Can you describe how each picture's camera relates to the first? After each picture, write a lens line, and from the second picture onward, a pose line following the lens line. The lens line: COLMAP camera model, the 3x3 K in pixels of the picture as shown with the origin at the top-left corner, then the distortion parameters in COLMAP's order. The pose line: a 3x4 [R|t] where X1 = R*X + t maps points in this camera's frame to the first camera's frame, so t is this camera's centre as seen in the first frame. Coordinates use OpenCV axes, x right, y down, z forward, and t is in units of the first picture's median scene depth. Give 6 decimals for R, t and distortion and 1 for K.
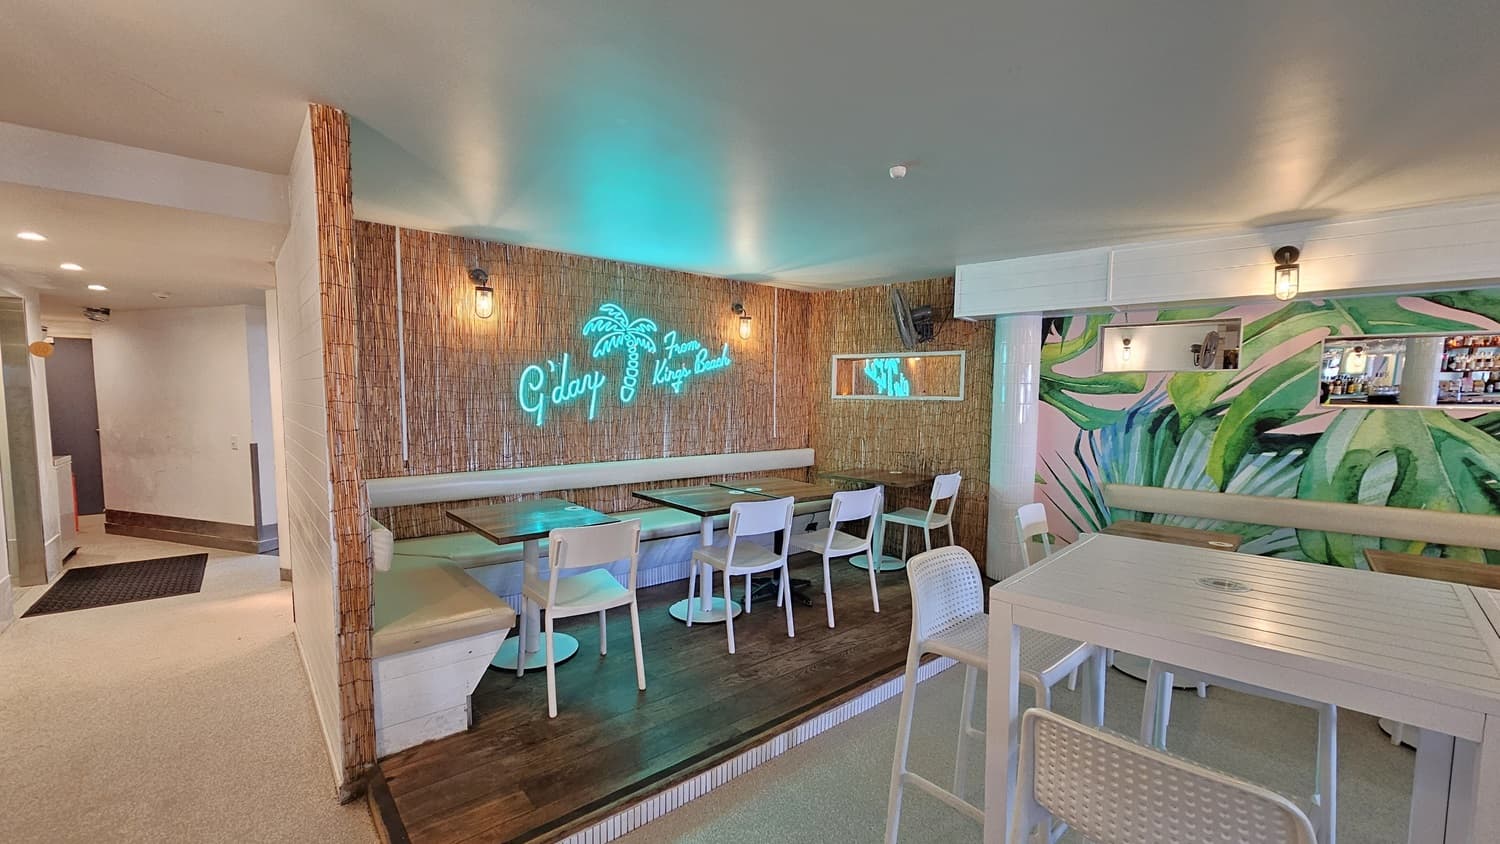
lens RADIAL K [[619.2, 0, 756.3], [0, 619.2, 444.0], [0, 0, 1]] dist [-0.002131, -0.000146]
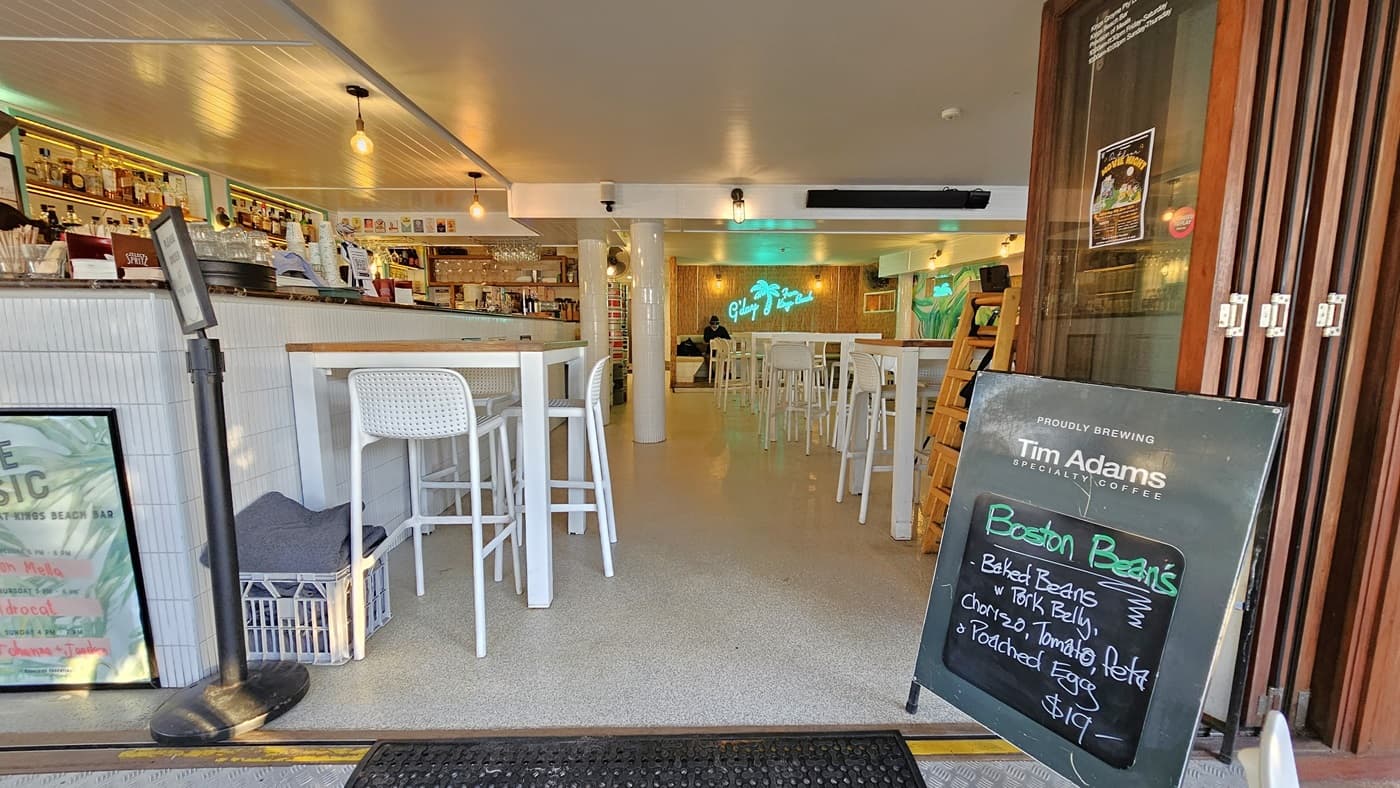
lens RADIAL K [[577.9, 0, 705.9], [0, 577.9, 414.5], [0, 0, 1]] dist [-0.002131, -0.000146]
pose [[0.778216, 0.085083, -0.622206, 1.302666], [-0.046158, 0.995849, 0.078445, 0.200334], [0.626298, -0.032328, 0.778913, -1.300638]]
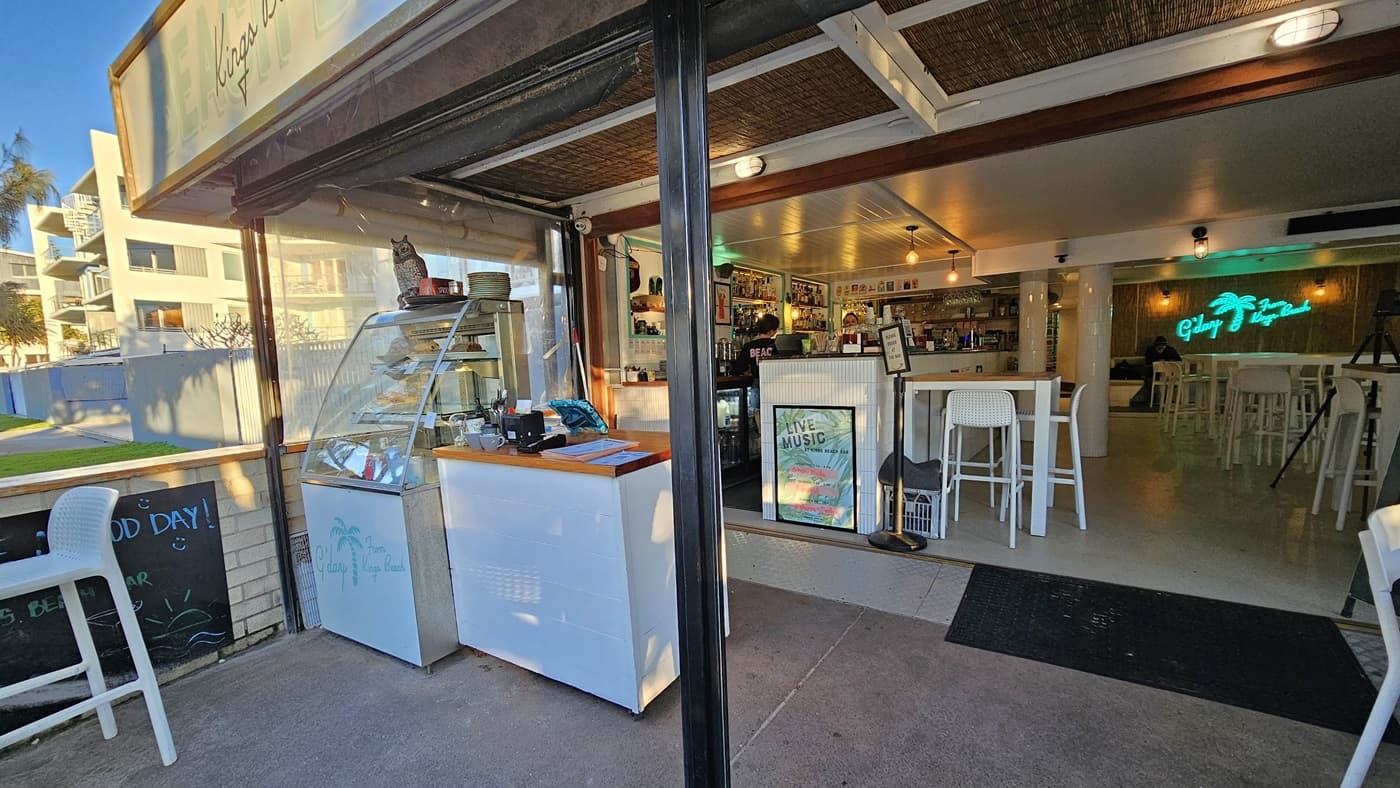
lens RADIAL K [[577.9, 0, 705.9], [0, 577.9, 414.5], [0, 0, 1]] dist [-0.002131, -0.000146]
pose [[0.252116, 0.076168, -0.964695, 1.554847], [-0.042212, 0.996814, 0.067672, 0.205157], [0.966776, 0.023661, 0.254528, -1.677847]]
